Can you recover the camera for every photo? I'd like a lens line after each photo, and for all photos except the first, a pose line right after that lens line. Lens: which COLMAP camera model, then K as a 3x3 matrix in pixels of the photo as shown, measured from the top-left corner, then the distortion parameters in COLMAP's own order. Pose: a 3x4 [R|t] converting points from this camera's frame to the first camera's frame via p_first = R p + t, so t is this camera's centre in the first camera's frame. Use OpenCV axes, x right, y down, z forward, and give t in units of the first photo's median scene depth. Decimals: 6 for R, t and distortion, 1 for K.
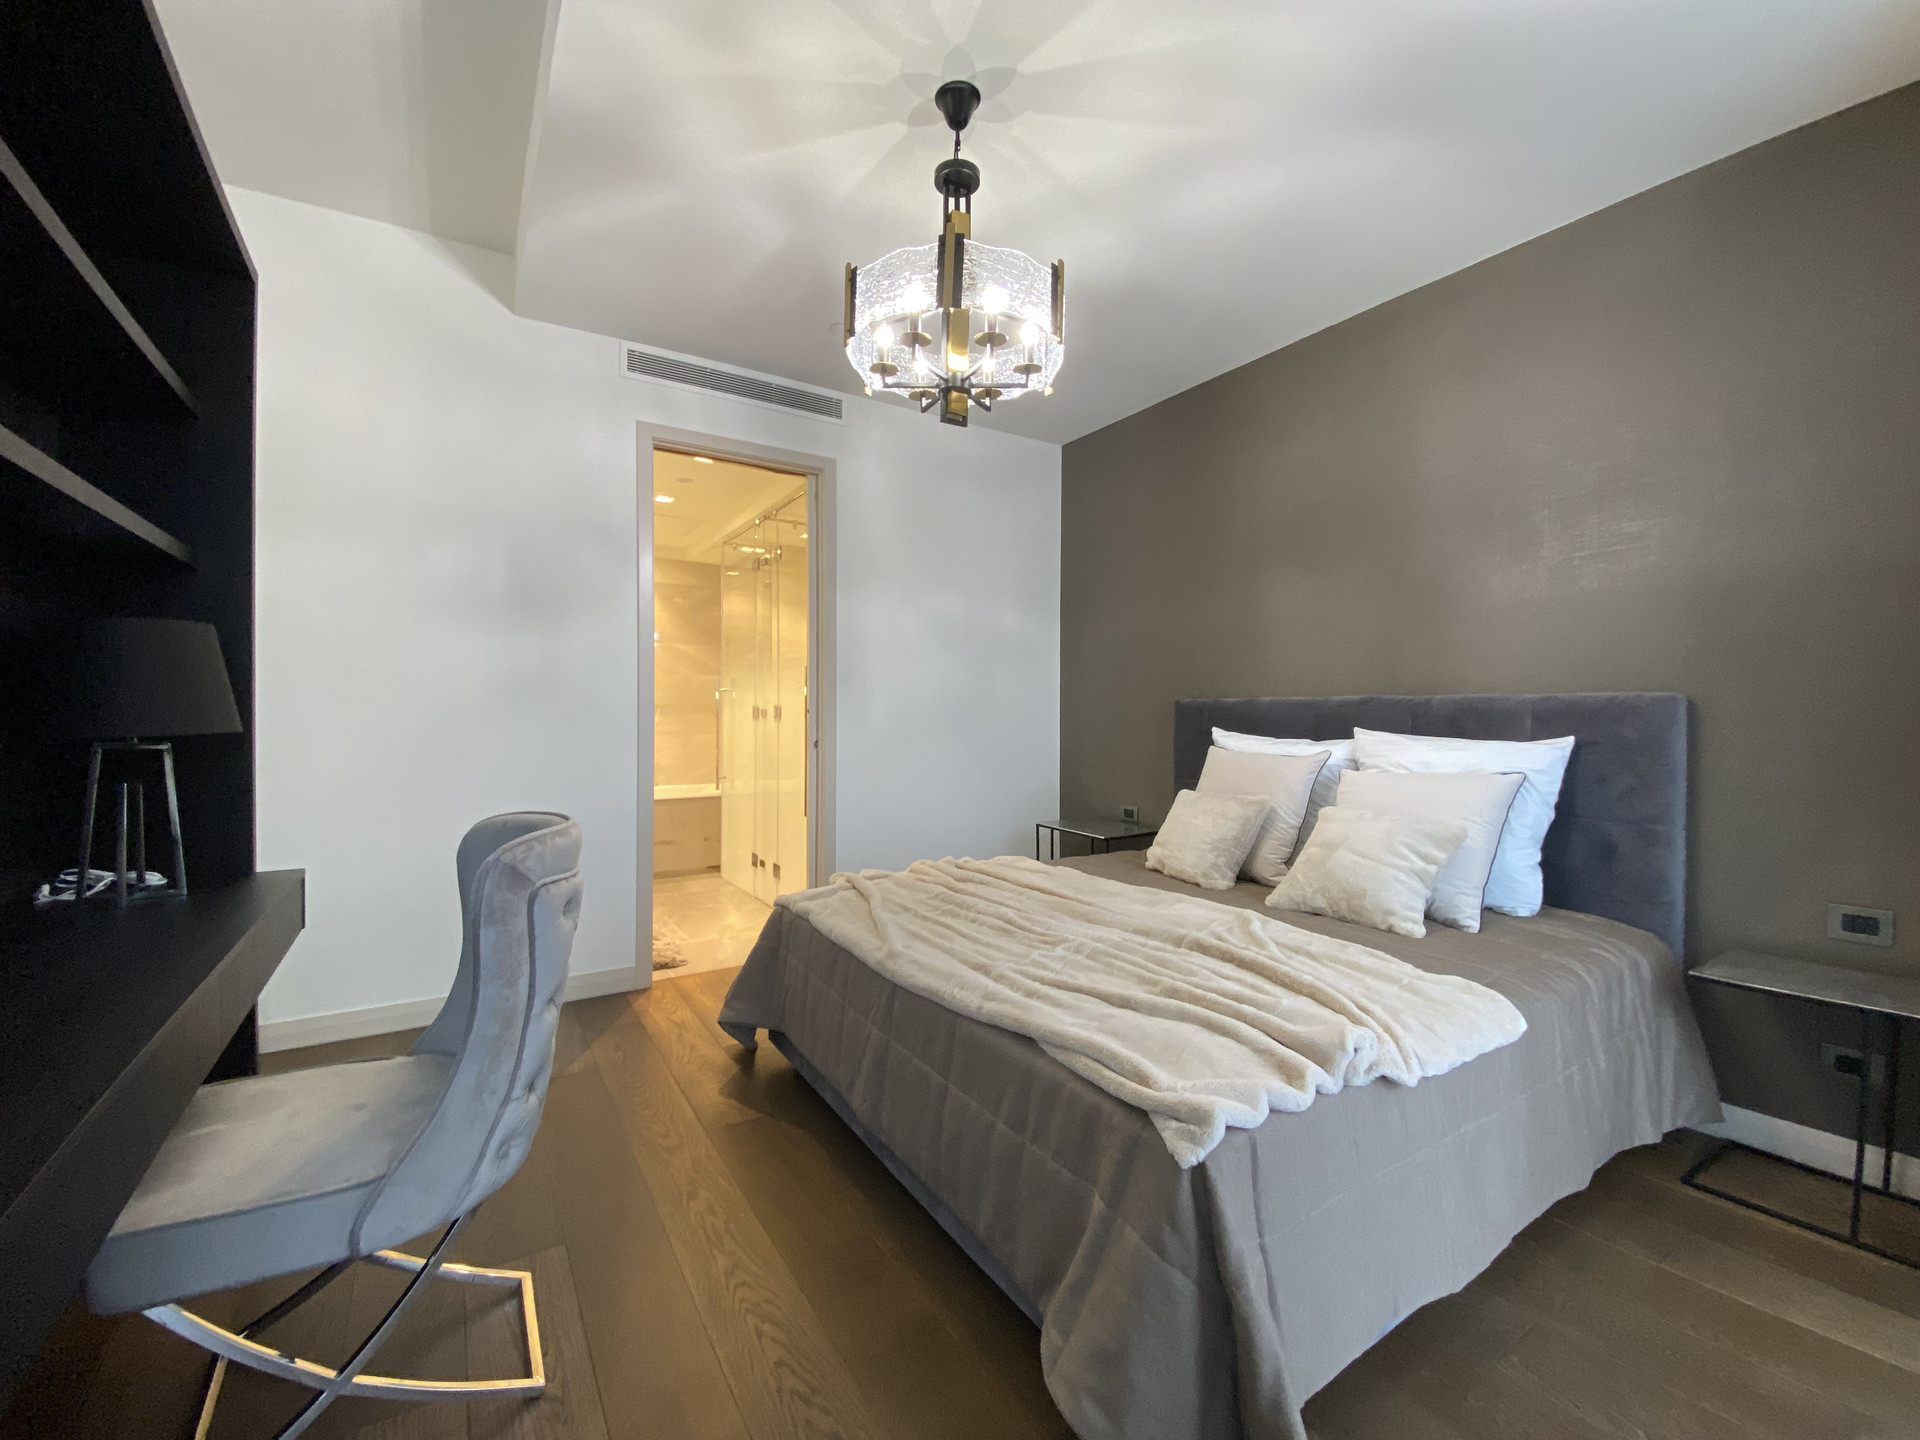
lens RADIAL K [[784.4, 0, 960.0], [0, 784.4, 720.0], [0, 0, 1]] dist [0.017928, -0.021050]
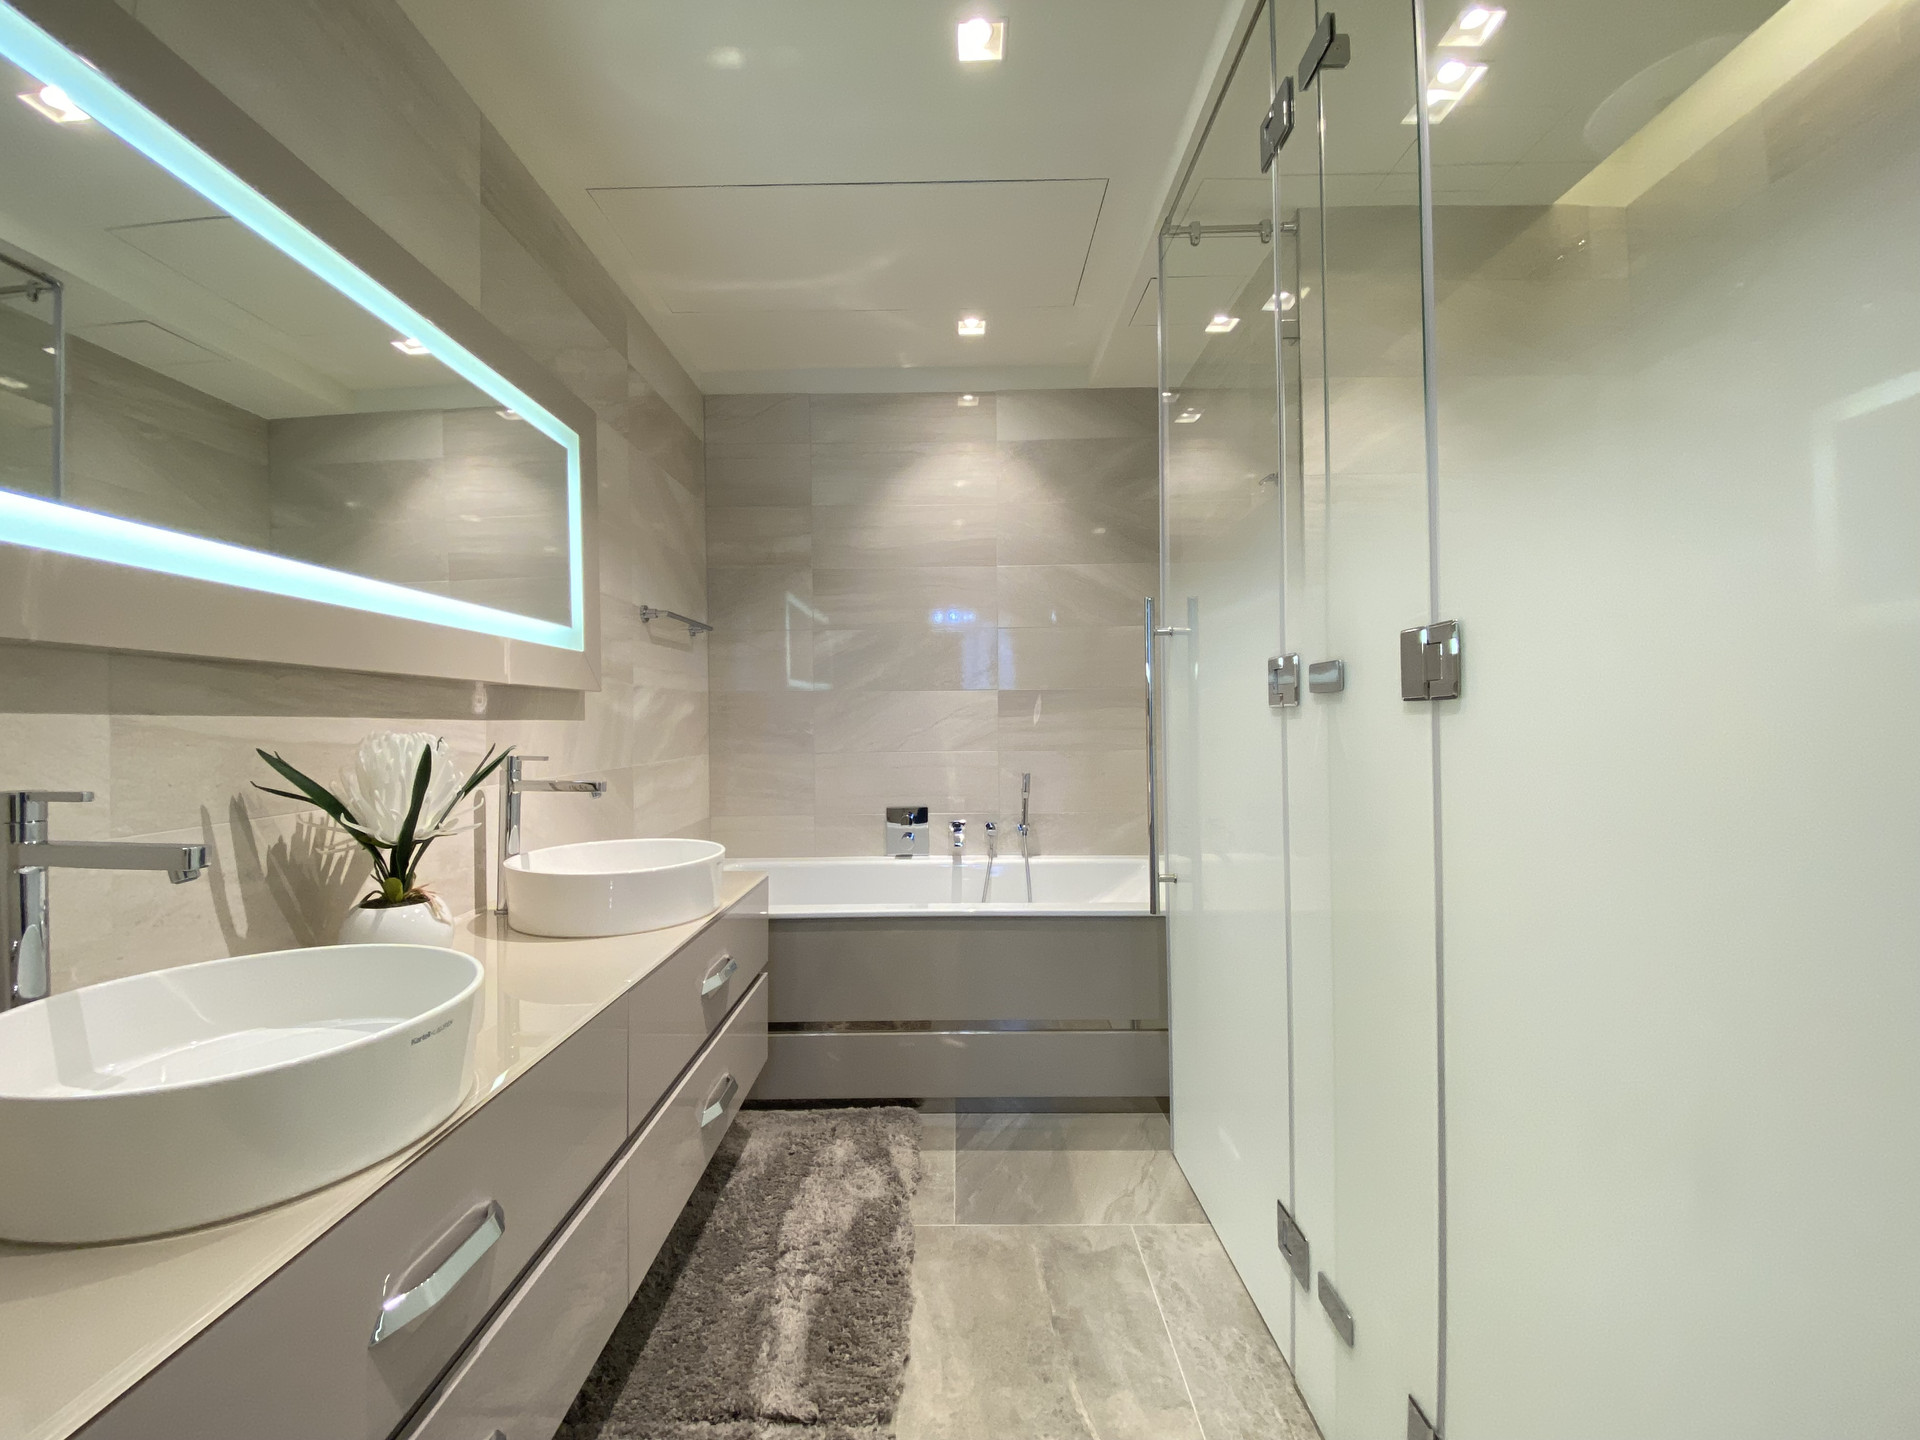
lens RADIAL K [[784.4, 0, 960.0], [0, 784.4, 720.0], [0, 0, 1]] dist [0.017928, -0.021050]
pose [[0.847315, -0.020621, -0.530690, -0.188216], [0.018094, 0.999787, -0.009959, 0.003529], [0.530782, -0.001164, 0.847508, 0.637065]]
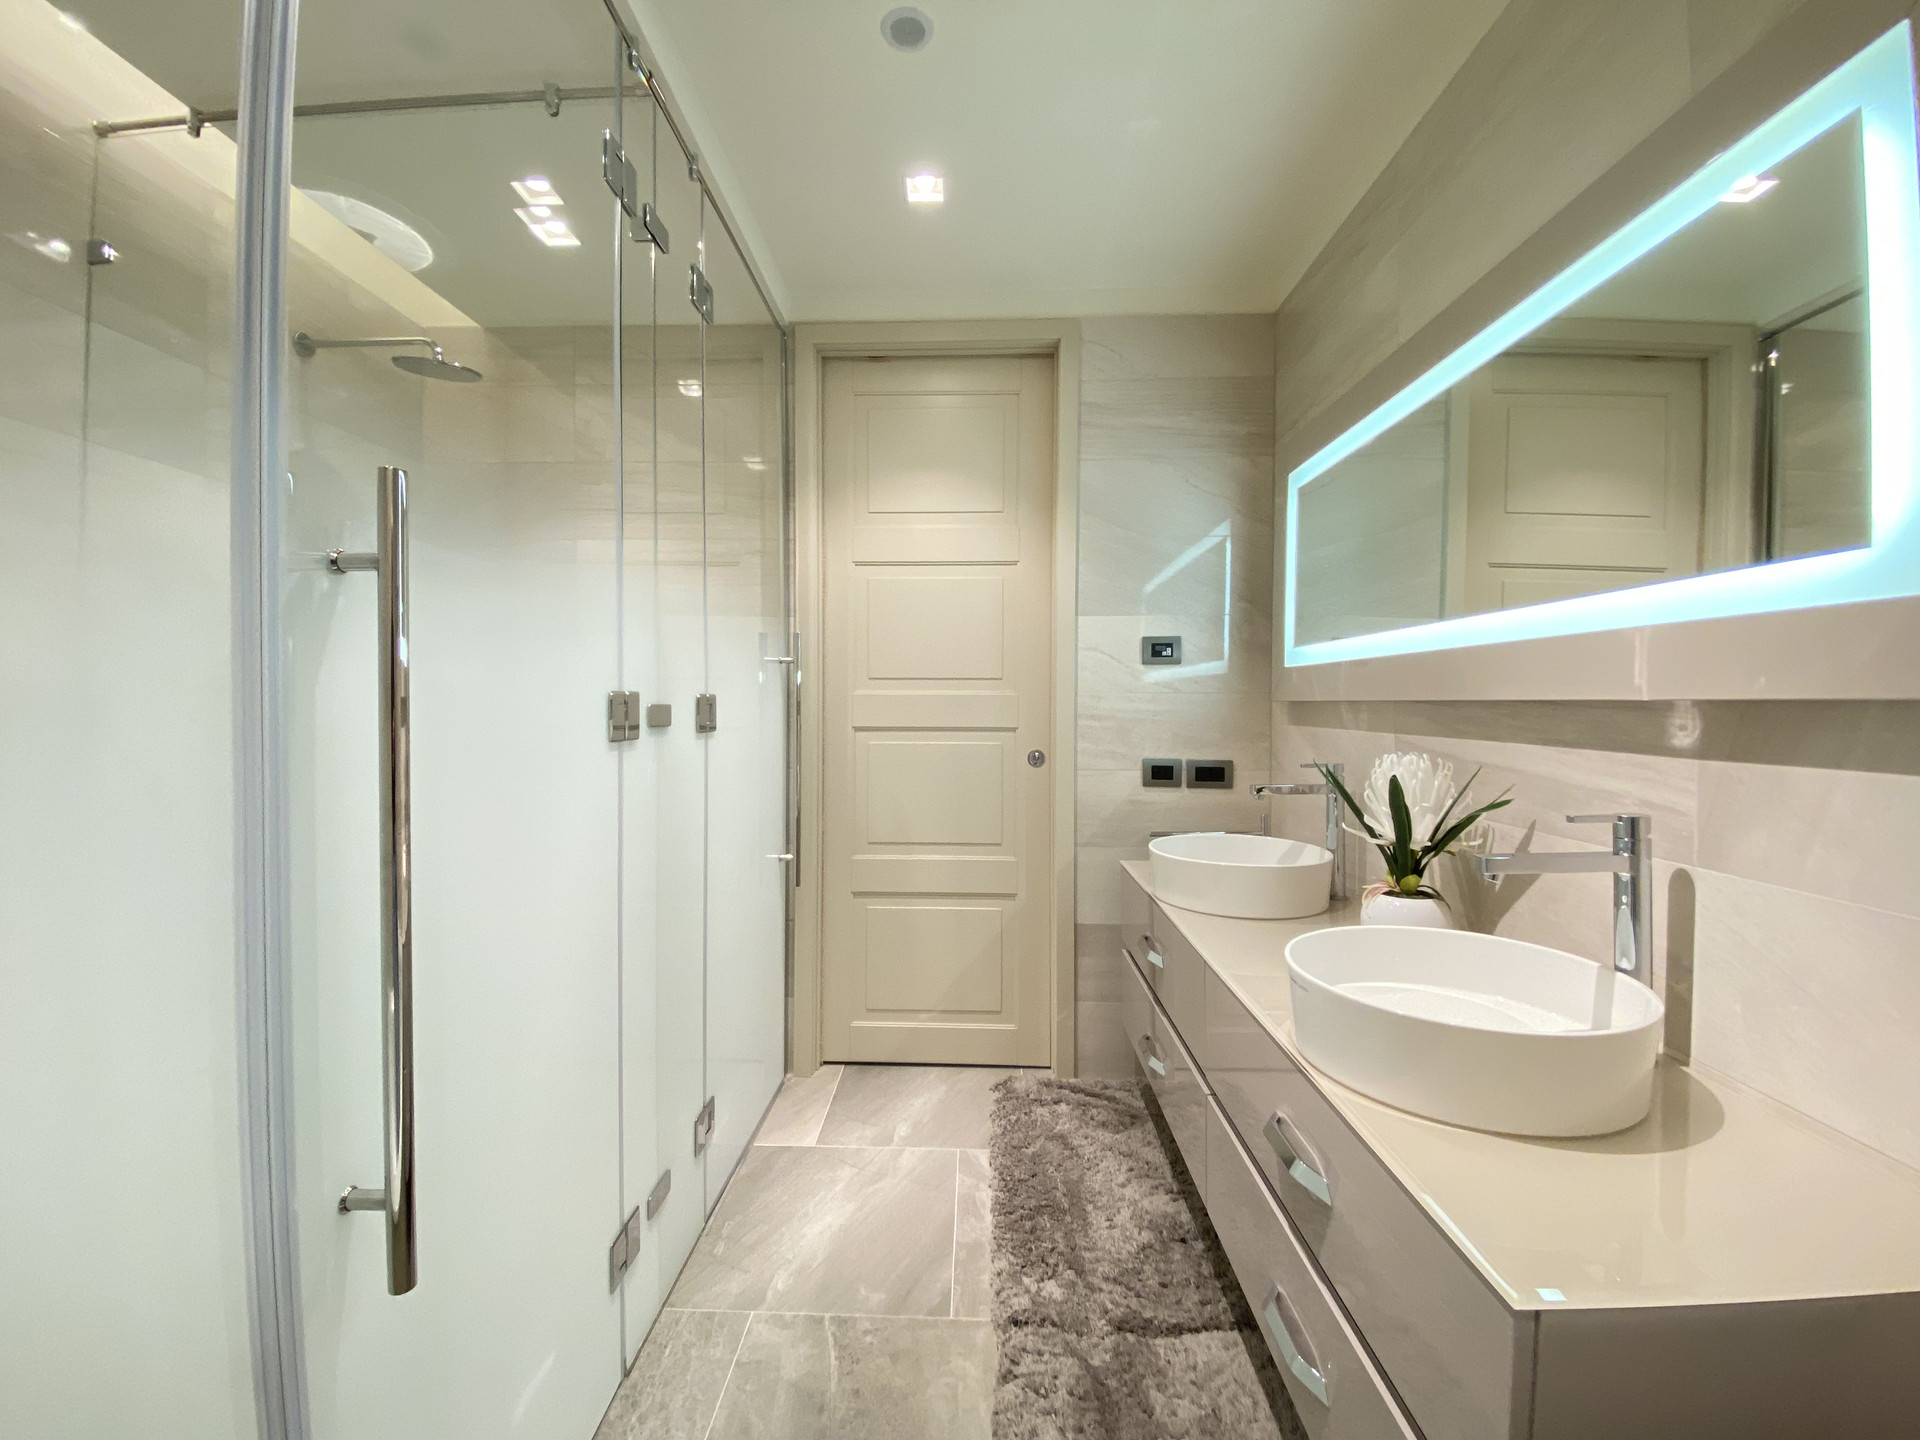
lens RADIAL K [[784.4, 0, 960.0], [0, 784.4, 720.0], [0, 0, 1]] dist [0.017928, -0.021050]
pose [[-0.833188, -0.022365, 0.552537, -0.453343], [-0.008031, 0.999566, 0.028349, -0.015178], [-0.552931, 0.019183, -0.833006, 1.033671]]
